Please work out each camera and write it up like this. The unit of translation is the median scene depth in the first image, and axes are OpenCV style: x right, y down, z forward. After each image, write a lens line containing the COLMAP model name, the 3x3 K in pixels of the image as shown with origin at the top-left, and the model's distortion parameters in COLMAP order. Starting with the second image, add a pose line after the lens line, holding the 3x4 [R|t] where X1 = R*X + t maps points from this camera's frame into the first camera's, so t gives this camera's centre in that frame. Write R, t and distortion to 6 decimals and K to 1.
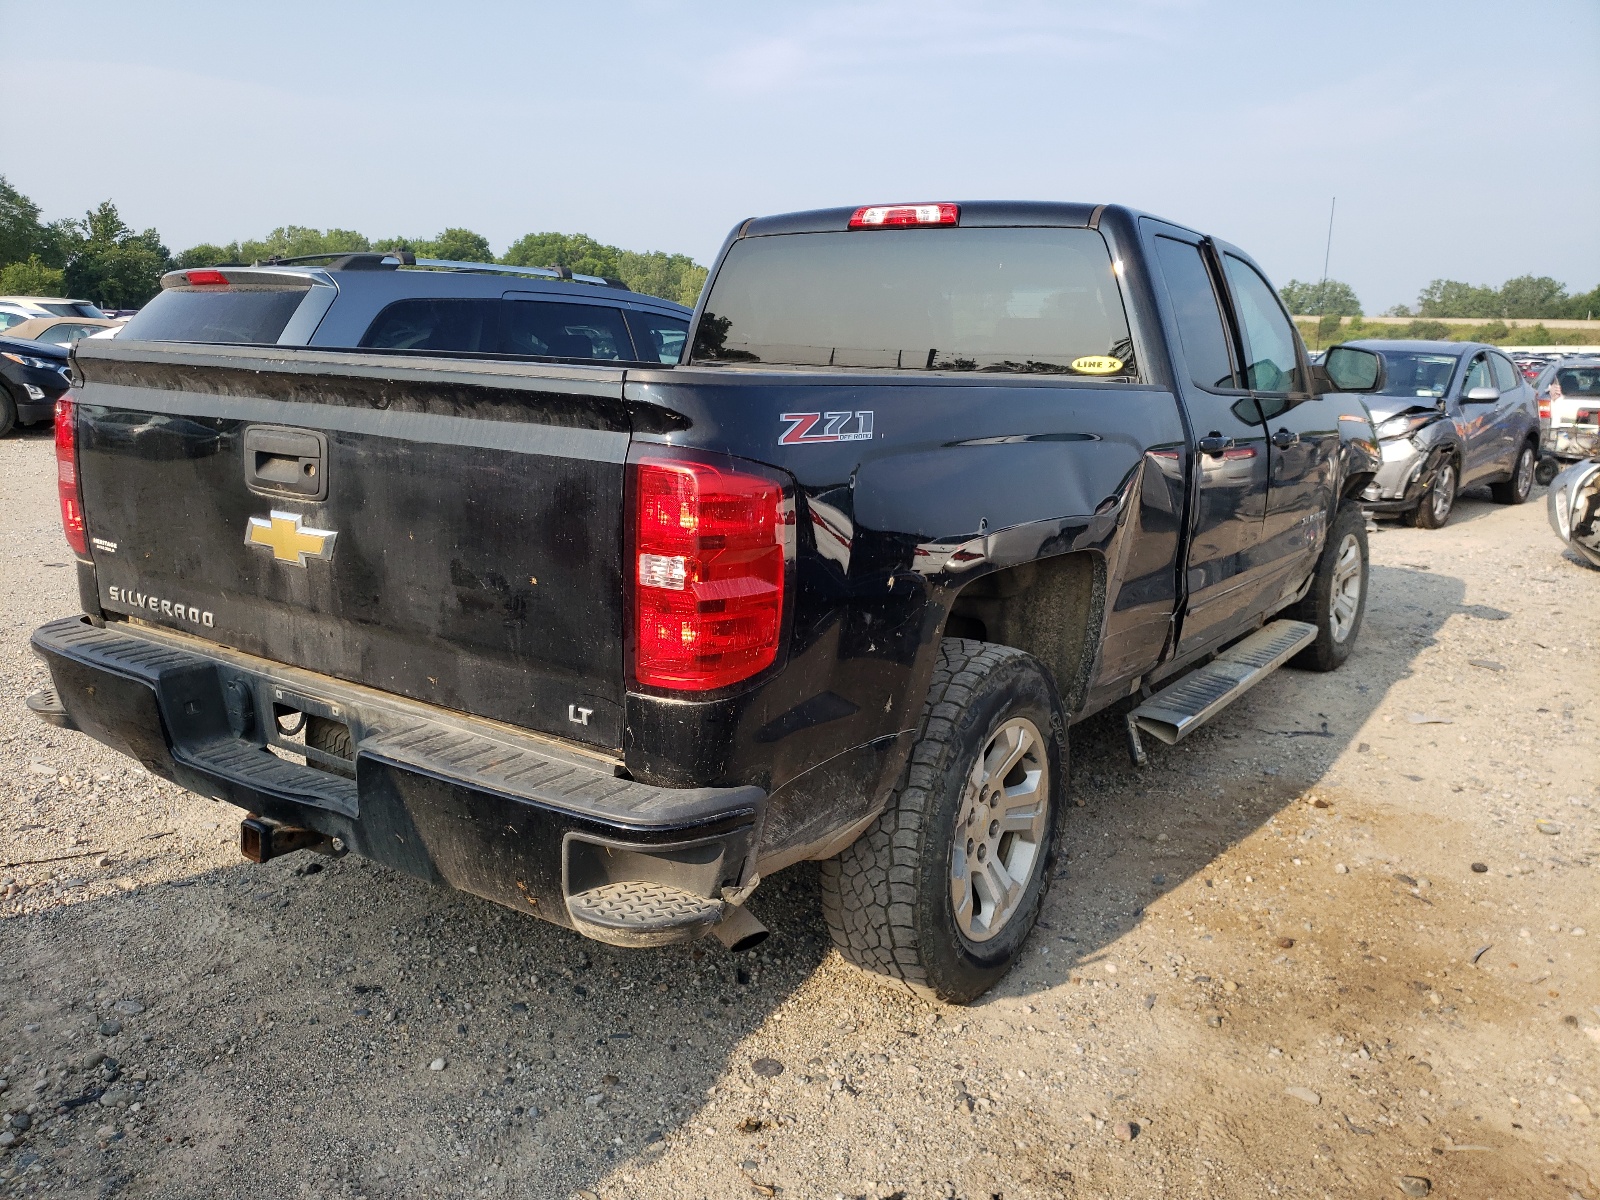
lens RADIAL K [[1235.7, 0, 787.2], [0, 1235.7, 606.9], [0, 0, 1]] dist [0.026524, -0.010923]
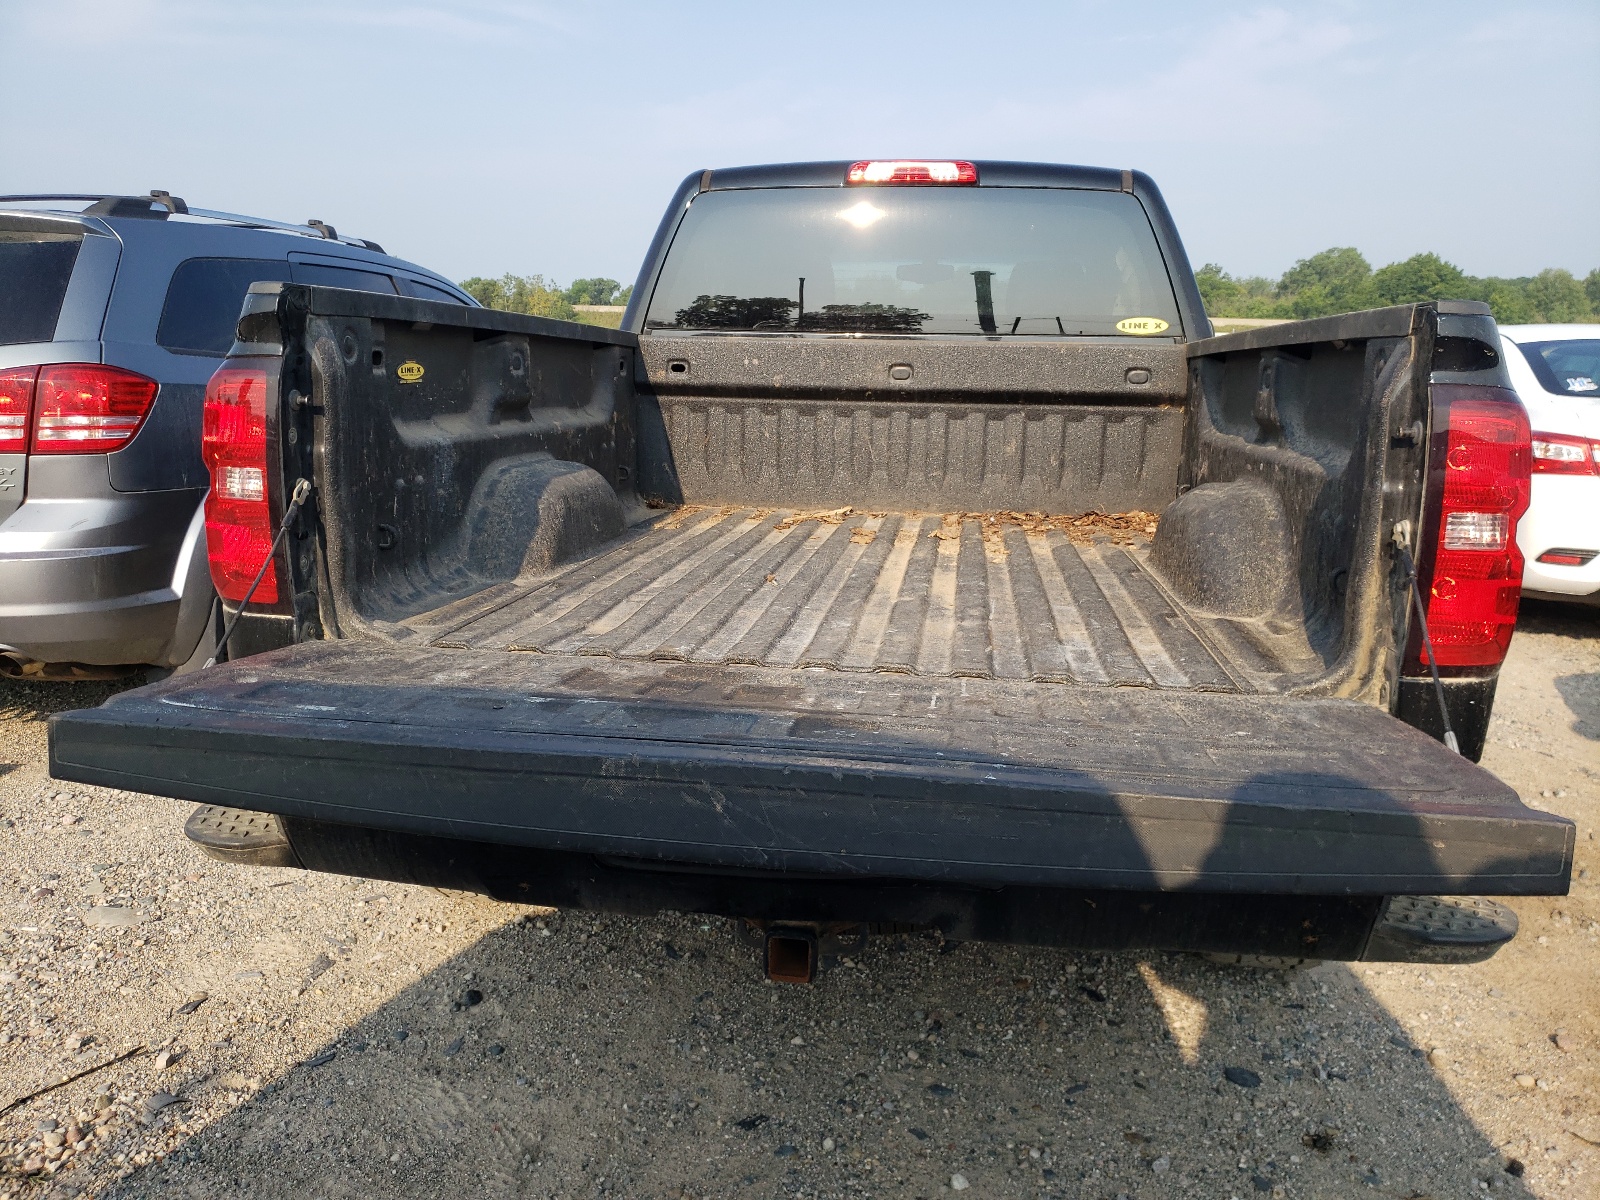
lens RADIAL K [[1235.7, 0, 785.9], [0, 1235.7, 600.0], [0, 0, 1]] dist [0.026524, -0.010923]
pose [[0.896456, -0.100760, 0.431526, -0.556541], [0.100296, 0.994671, 0.023896, -0.030634], [-0.431634, 0.021858, 0.901784, 0.252203]]
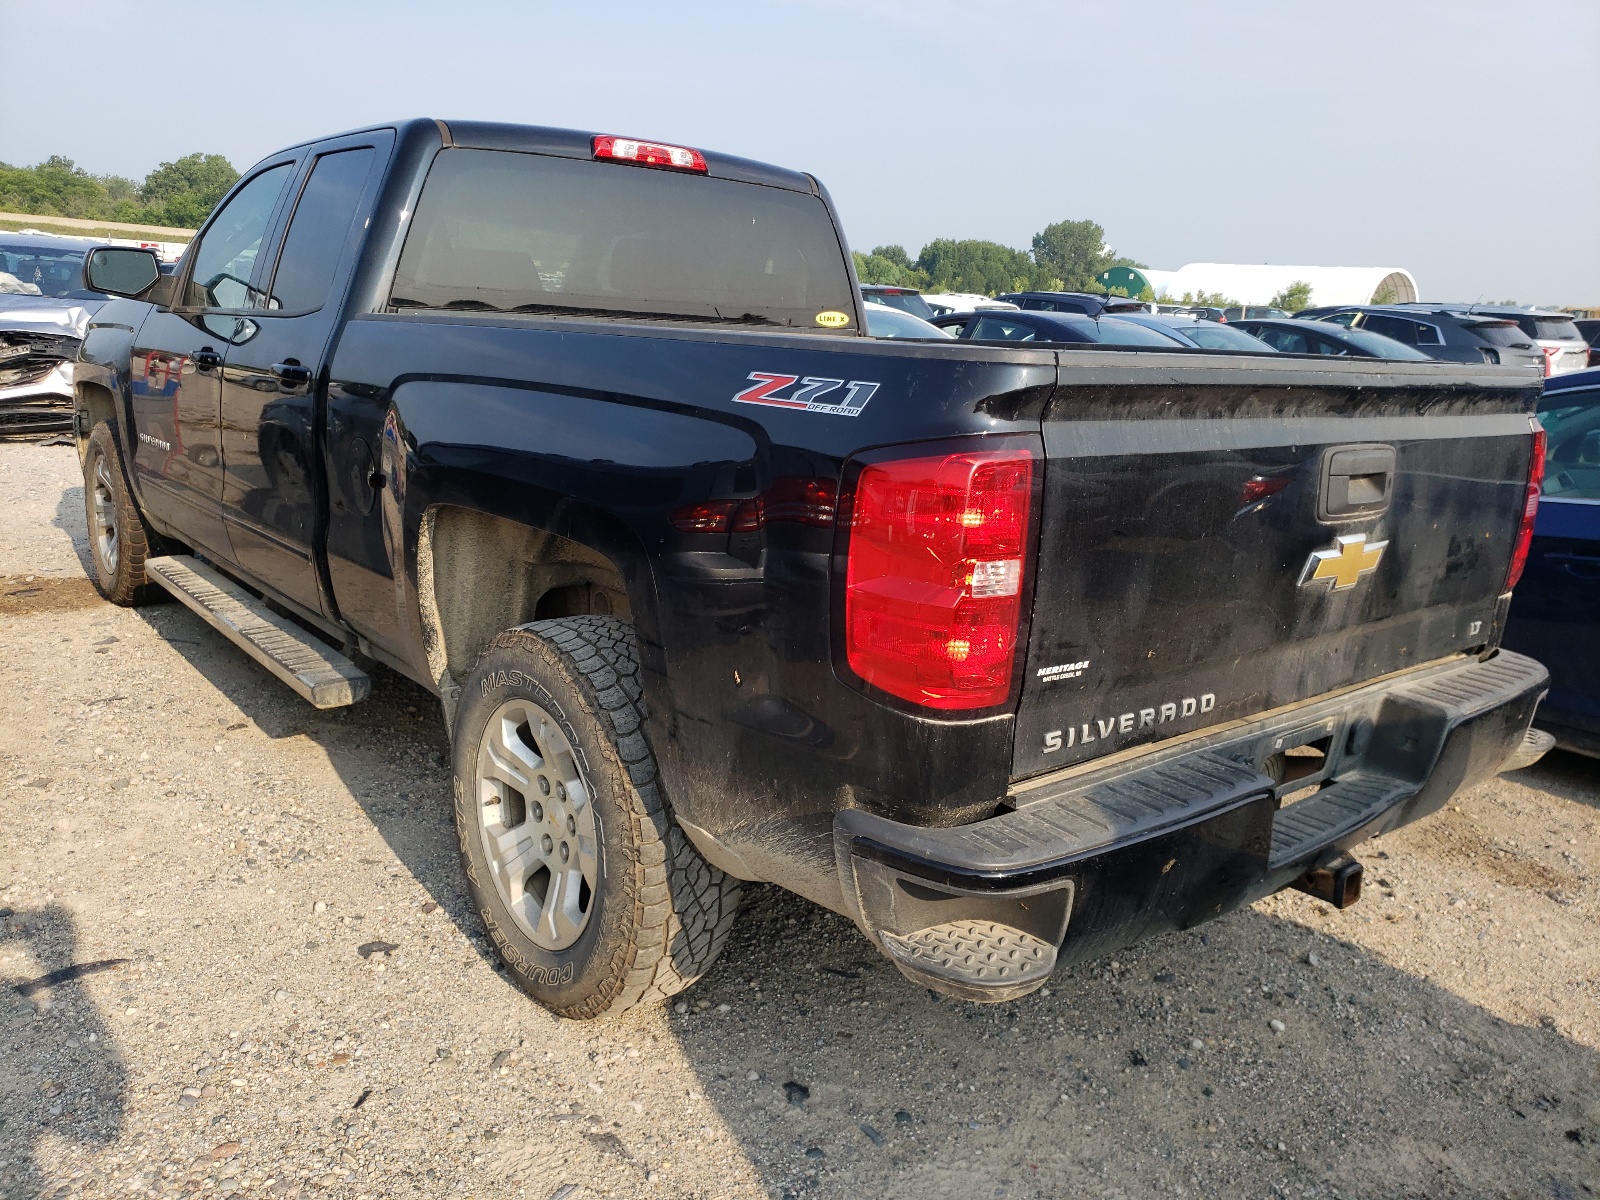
lens RADIAL K [[1235.7, 0, 792.2], [0, 1235.7, 595.7], [0, 0, 1]] dist [0.026524, -0.010923]
pose [[0.278006, -0.233137, 0.931858, -1.046949], [0.153170, 0.968447, 0.196595, -0.209371], [-0.948289, 0.088078, 0.304943, 0.833034]]
